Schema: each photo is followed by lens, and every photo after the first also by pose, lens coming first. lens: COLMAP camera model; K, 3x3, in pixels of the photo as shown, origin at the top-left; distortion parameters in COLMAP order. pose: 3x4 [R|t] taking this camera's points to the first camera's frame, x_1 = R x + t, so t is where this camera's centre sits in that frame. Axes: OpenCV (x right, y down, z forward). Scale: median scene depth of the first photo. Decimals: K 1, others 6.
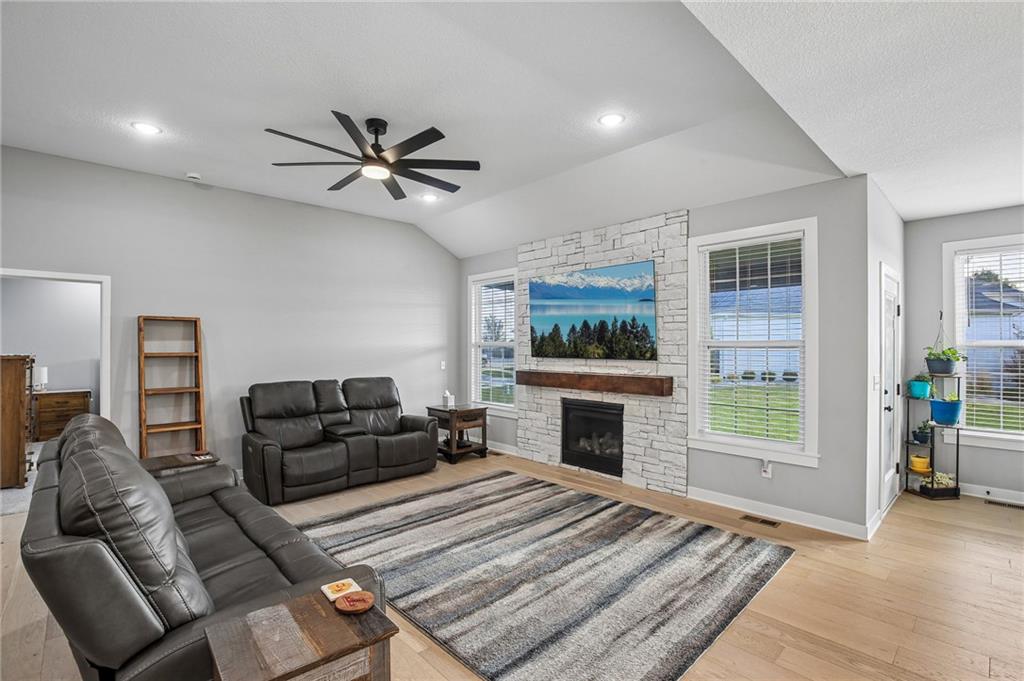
lens RADIAL K [[471.5, 0, 504.9], [0, 471.5, 344.1], [0, 0, 1]] dist [-0.030632, -0.000371]
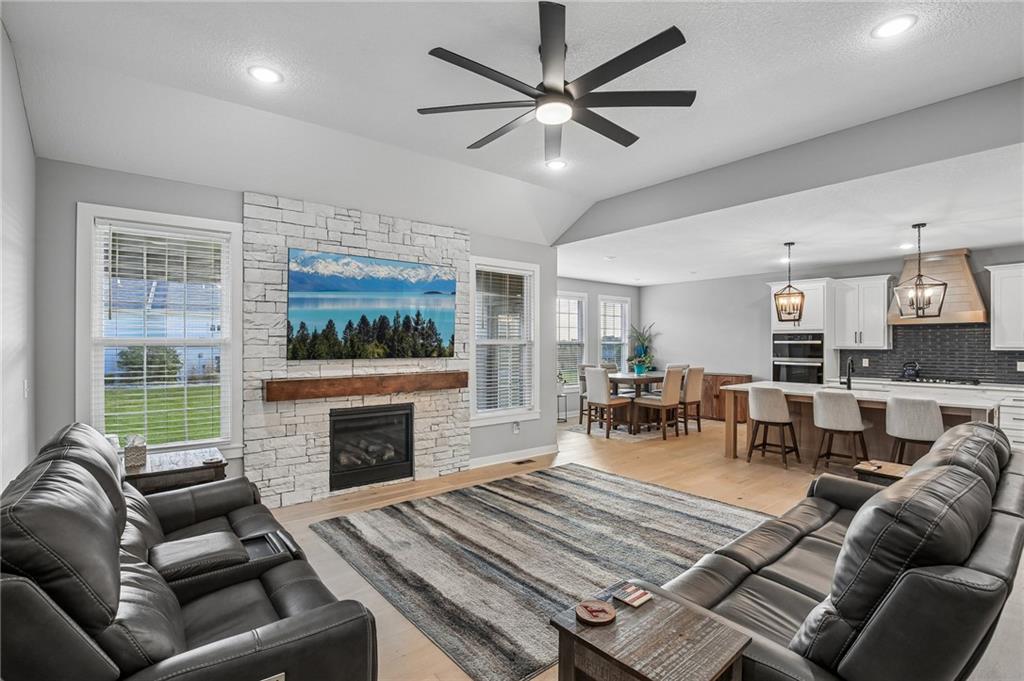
lens RADIAL K [[471.5, 0, 516.8], [0, 471.5, 343.4], [0, 0, 1]] dist [-0.030632, -0.000371]
pose [[0.063722, 0.000329, 0.997968, -0.826461], [-0.002119, 0.999998, -0.000195, 0.002460], [-0.997965, -0.002102, 0.063722, 0.811679]]
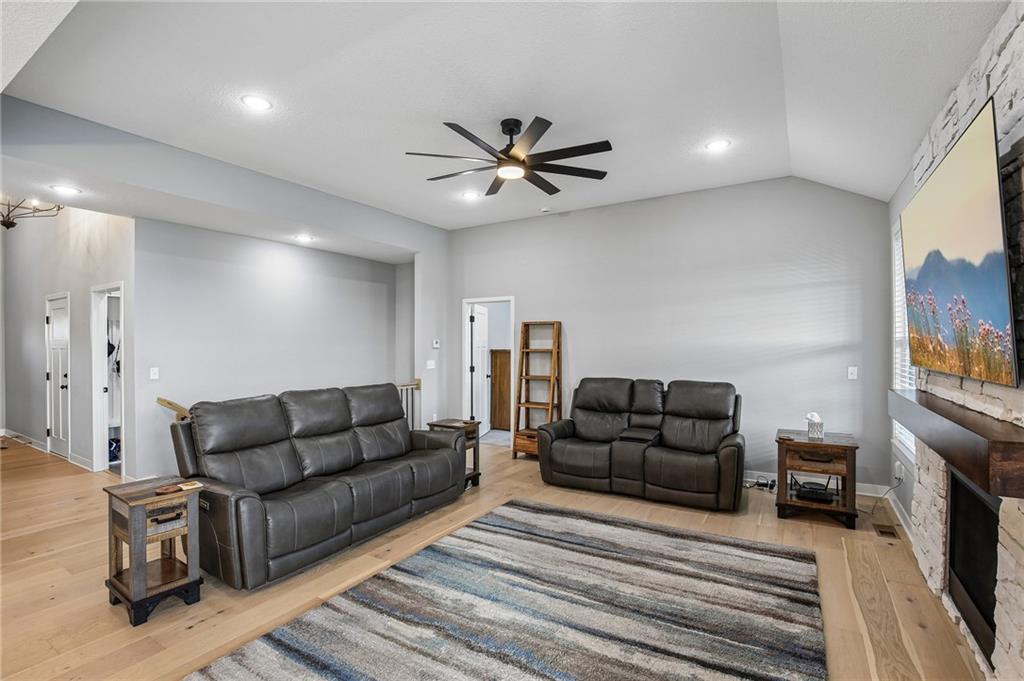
lens RADIAL K [[471.5, 0, 516.0], [0, 471.5, 339.6], [0, 0, 1]] dist [-0.030632, -0.000371]
pose [[0.270444, -0.006711, -0.962712, 0.567809], [0.005183, 0.999971, -0.005515, -0.000404], [0.962722, -0.003499, 0.270471, 0.589234]]
